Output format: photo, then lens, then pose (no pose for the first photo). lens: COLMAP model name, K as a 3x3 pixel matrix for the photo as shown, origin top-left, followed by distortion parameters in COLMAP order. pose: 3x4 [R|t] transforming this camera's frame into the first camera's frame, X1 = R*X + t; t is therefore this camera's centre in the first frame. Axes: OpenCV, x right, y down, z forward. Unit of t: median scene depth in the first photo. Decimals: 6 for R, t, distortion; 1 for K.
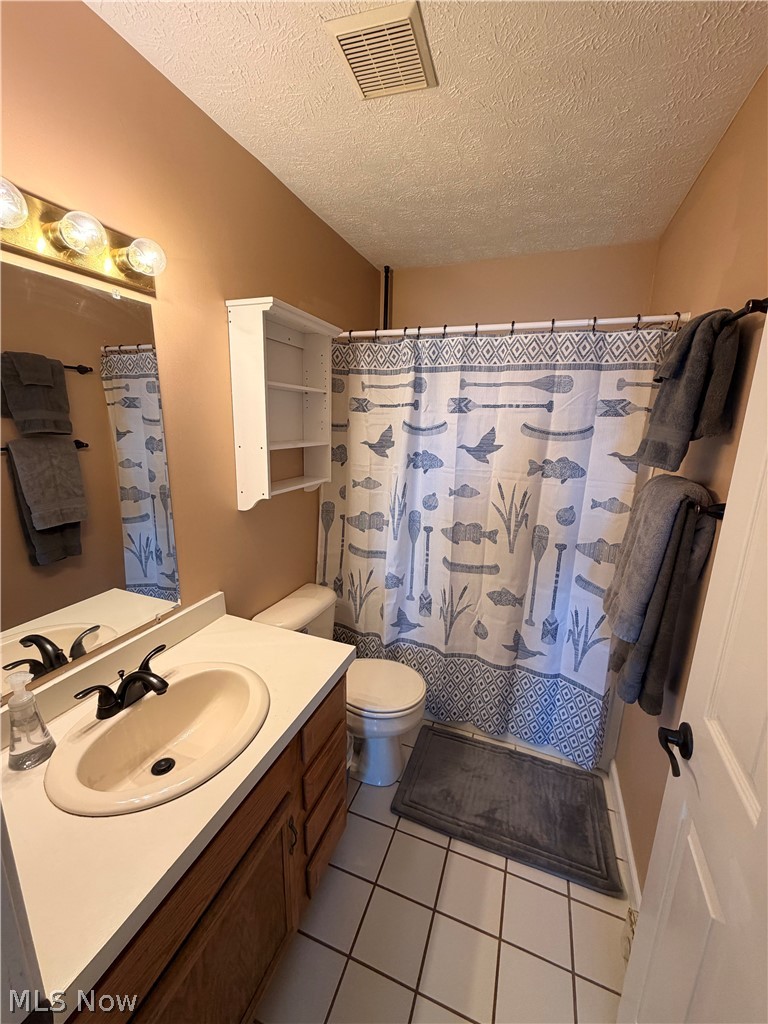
lens RADIAL K [[405.9, 0, 385.8], [0, 405.9, 510.3], [0, 0, 1]] dist [0.000317, 0.000007]
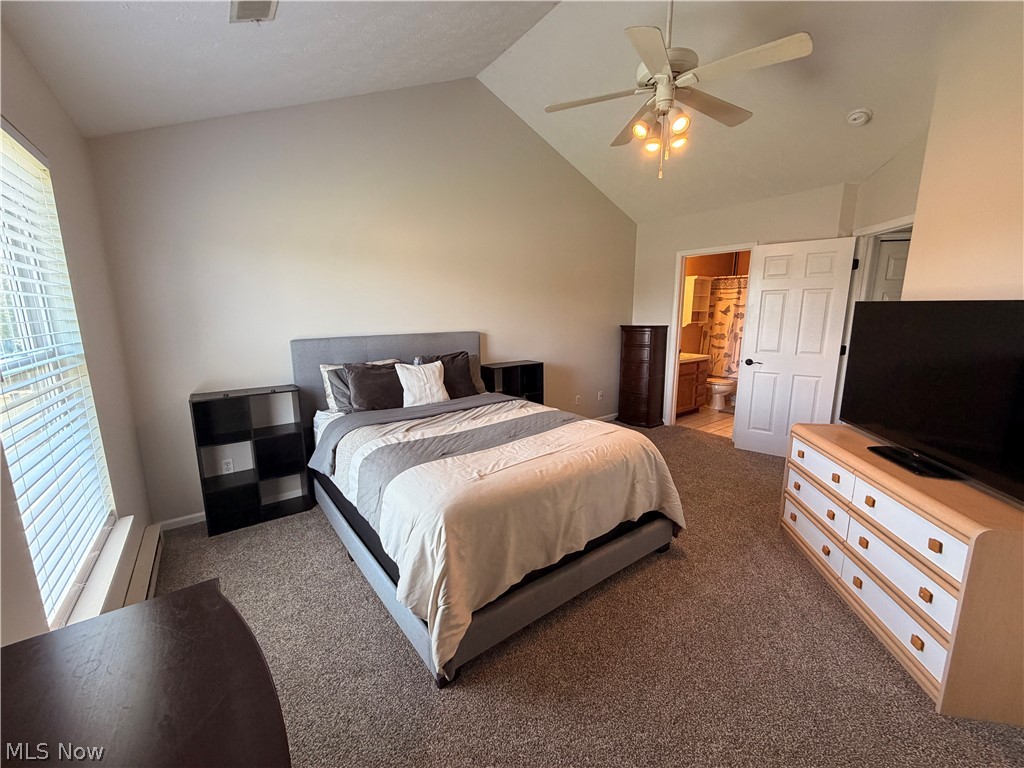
lens RADIAL K [[405.9, 0, 513.8], [0, 405.9, 386.2], [0, 0, 1]] dist [0.000317, 0.000007]
pose [[0.846104, 0.075103, -0.527701, 0.302627], [-0.098222, 0.995038, -0.015872, 0.631962], [0.523890, 0.065262, 0.849282, -2.514378]]
